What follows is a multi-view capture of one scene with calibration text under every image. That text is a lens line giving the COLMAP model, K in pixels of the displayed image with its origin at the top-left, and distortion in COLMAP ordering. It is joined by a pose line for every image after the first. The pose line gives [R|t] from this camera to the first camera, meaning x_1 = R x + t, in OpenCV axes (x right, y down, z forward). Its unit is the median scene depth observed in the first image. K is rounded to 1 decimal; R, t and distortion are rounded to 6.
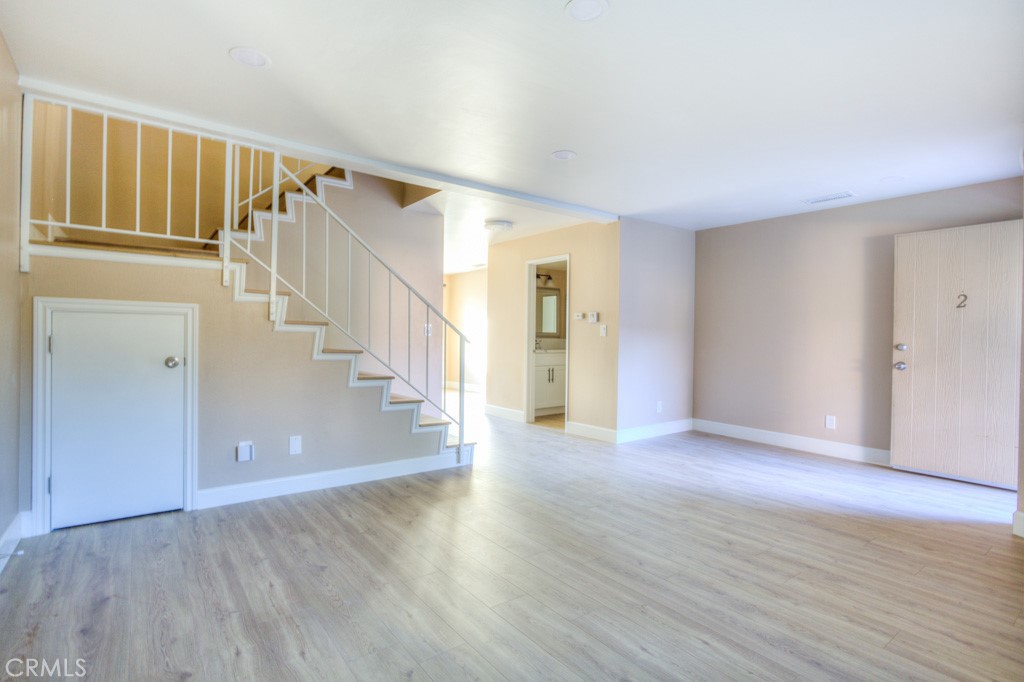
lens RADIAL K [[507.6, 0, 512.0], [0, 507.6, 341.0], [0, 0, 1]] dist [-0.001581, 0.000677]
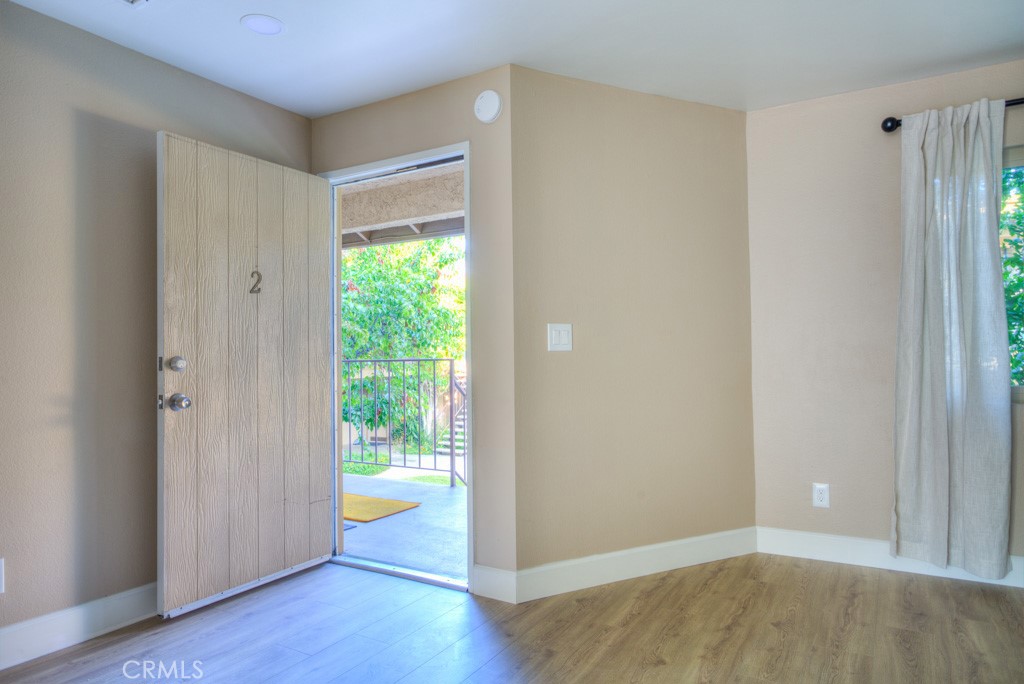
lens RADIAL K [[635.2, 0, 512.0], [0, 635.2, 342.0], [0, 0, 1]] dist [-0.003473, -0.001822]
pose [[-0.367970, 0.007769, 0.929805, 0.085233], [0.014308, 0.999894, -0.002692, -0.002696], [-0.929728, 0.012313, -0.368042, 0.997099]]
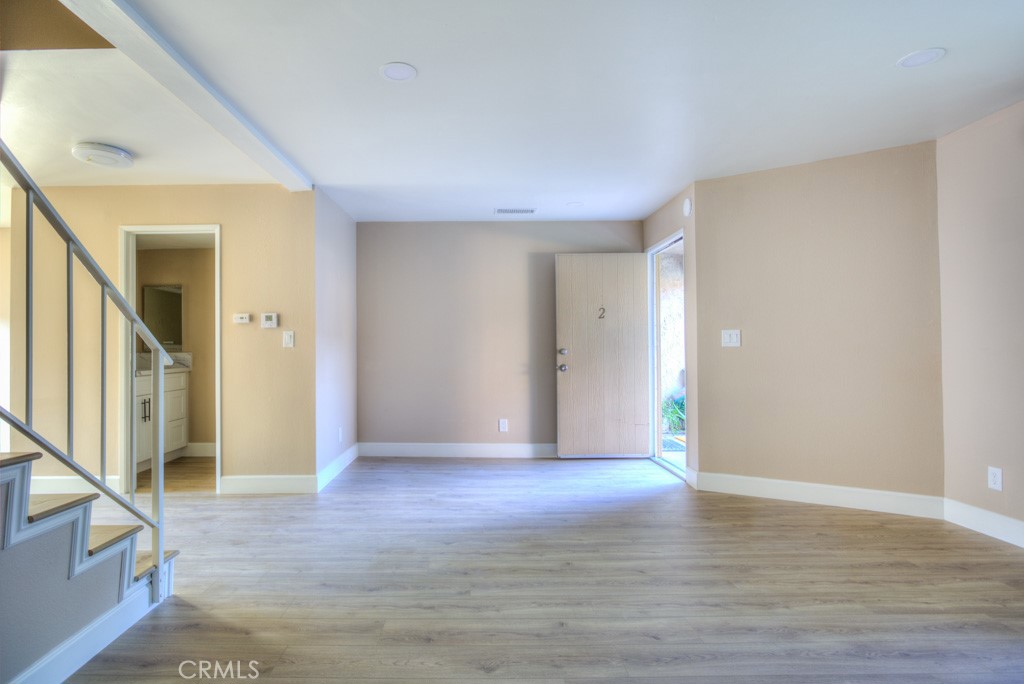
lens RADIAL K [[536.6, 0, 477.8], [0, 536.6, 343.2], [0, 0, 1]] dist [-0.012187, 0.001813]
pose [[0.611074, -0.011863, 0.791485, -0.341066], [0.024047, 0.999704, -0.003582, -0.007981], [-0.791208, 0.021222, 0.611178, 0.439569]]
